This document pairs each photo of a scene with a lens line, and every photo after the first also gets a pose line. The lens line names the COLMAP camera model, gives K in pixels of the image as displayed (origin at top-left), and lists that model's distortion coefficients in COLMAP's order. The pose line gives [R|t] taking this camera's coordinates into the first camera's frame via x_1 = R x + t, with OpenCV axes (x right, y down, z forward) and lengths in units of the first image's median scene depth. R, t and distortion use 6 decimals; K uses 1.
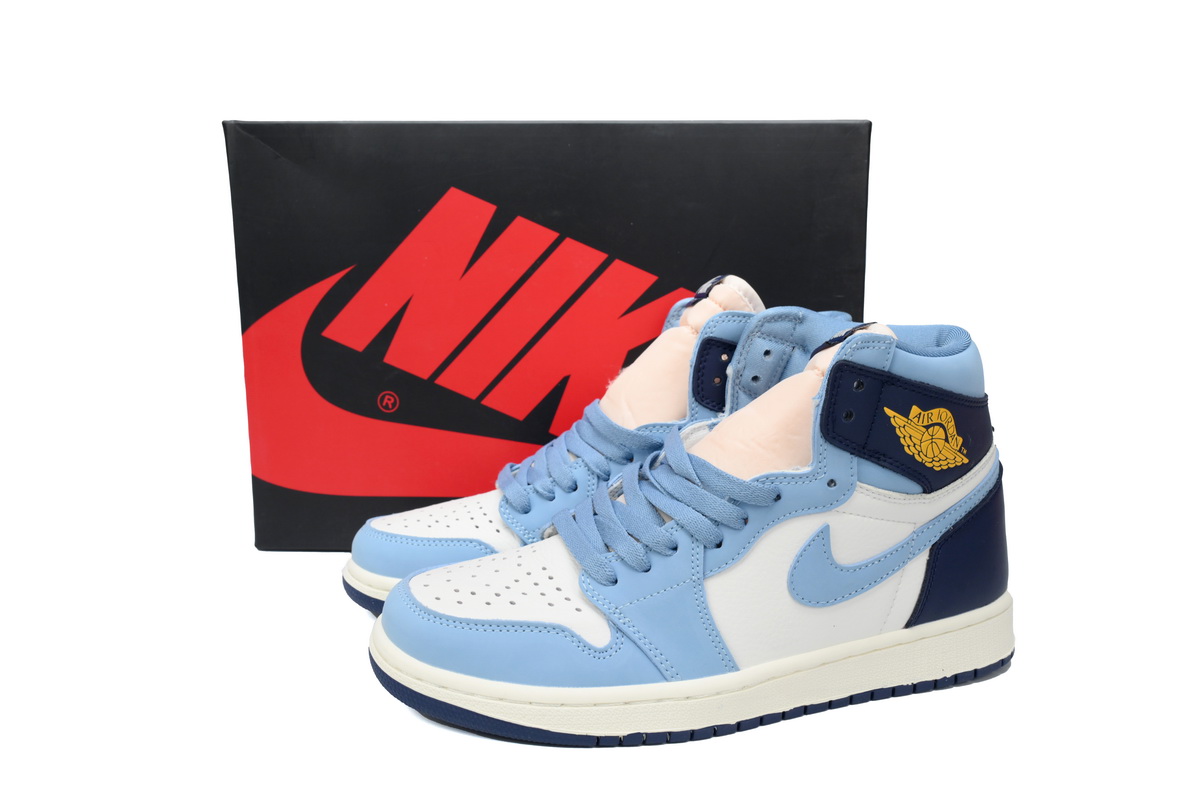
lens RADIAL K [[1050.5, 0, 600.0], [0, 1050.5, 400.0], [0, 0, 1]] dist [0.040262, 0.000559]
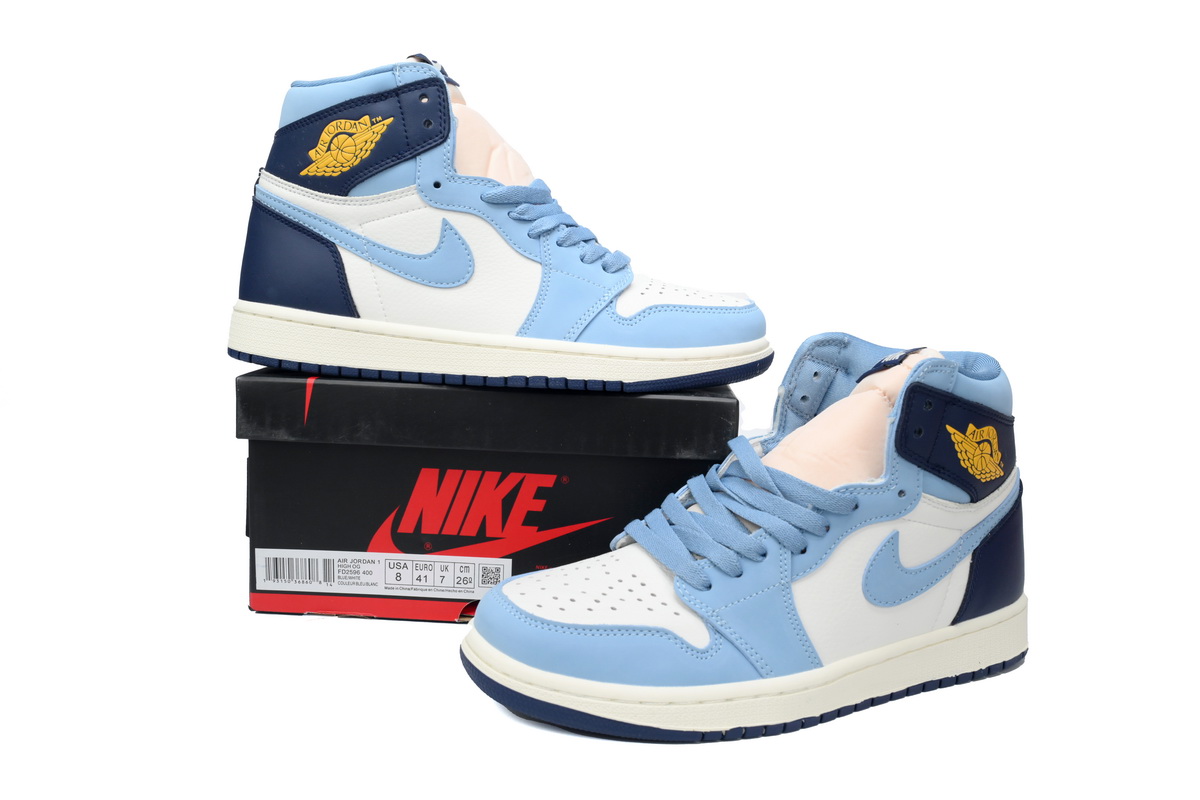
lens RADIAL K [[1050.5, 0, 600.0], [0, 1050.5, 400.0], [0, 0, 1]] dist [0.040262, 0.000559]
pose [[0.986757, 0.011277, 0.161813, -0.270348], [-0.008067, 0.999758, -0.020482, 0.006296], [-0.162005, 0.018906, 0.986609, -0.038739]]
